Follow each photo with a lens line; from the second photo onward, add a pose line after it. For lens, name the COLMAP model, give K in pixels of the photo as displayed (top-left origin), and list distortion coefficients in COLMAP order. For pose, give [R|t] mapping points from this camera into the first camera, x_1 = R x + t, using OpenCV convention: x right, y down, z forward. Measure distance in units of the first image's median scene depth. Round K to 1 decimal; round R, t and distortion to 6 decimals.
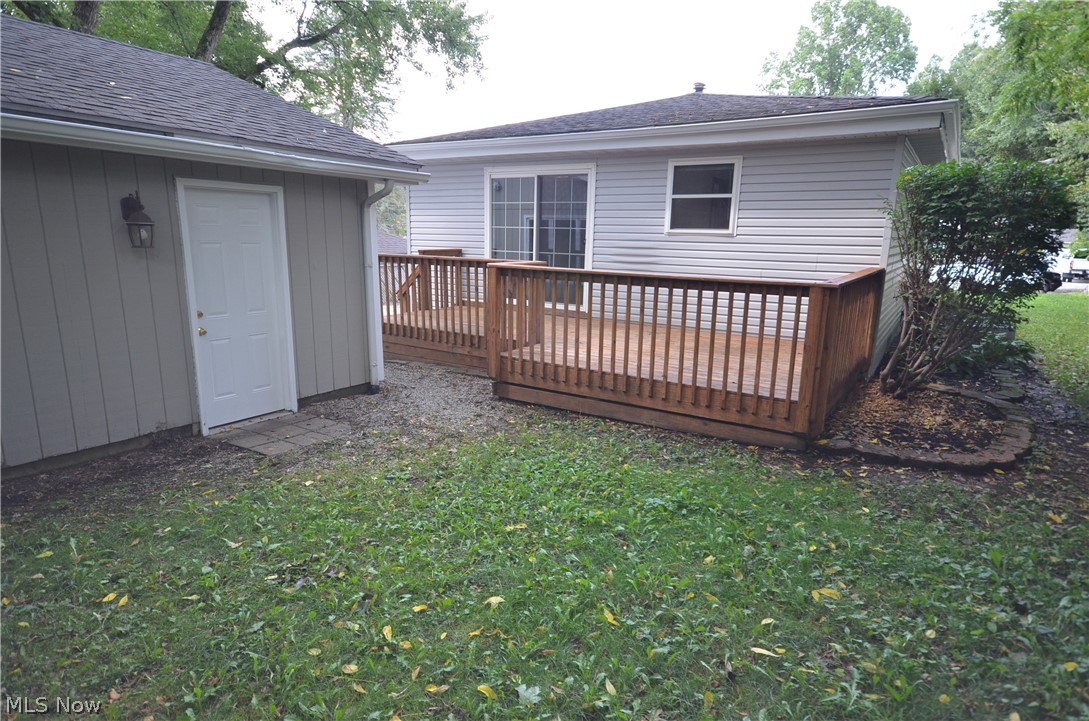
lens RADIAL K [[620.0, 0, 545.7], [0, 620.0, 363.7], [0, 0, 1]] dist [0.001354, -0.000101]
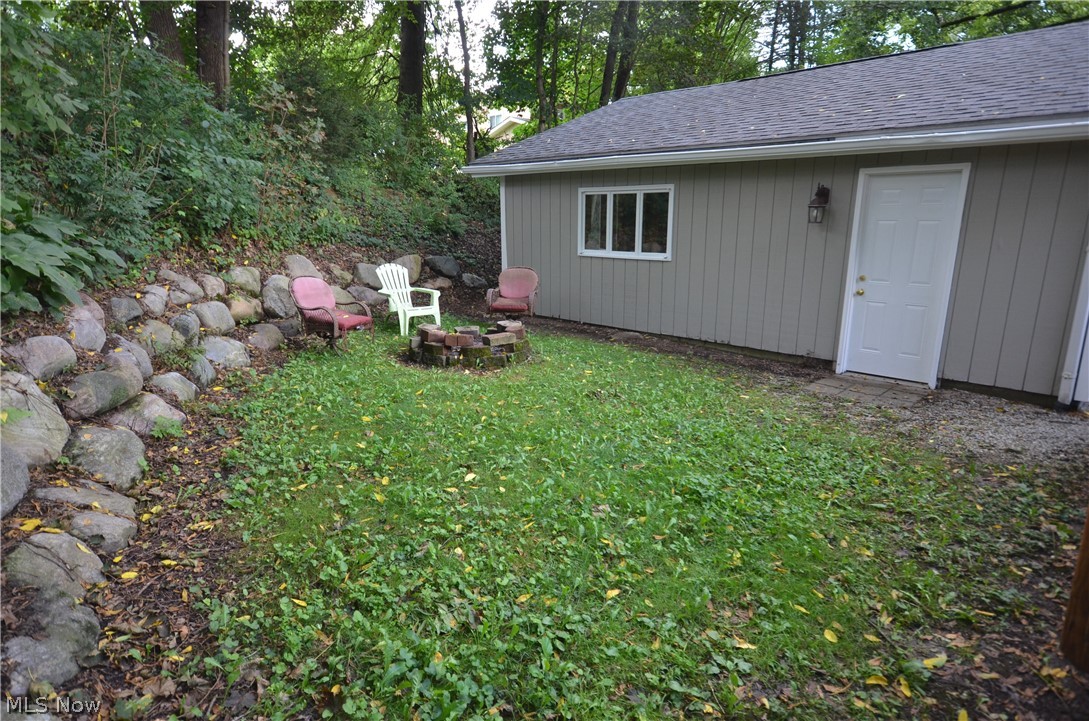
lens RADIAL K [[620.0, 0, 543.7], [0, 620.0, 363.1], [0, 0, 1]] dist [0.001354, -0.000101]
pose [[-0.204534, 0.212777, -0.955454, 0.780899], [-0.195880, 0.947449, 0.252926, -0.106521], [0.959060, 0.238886, -0.152107, 0.612276]]
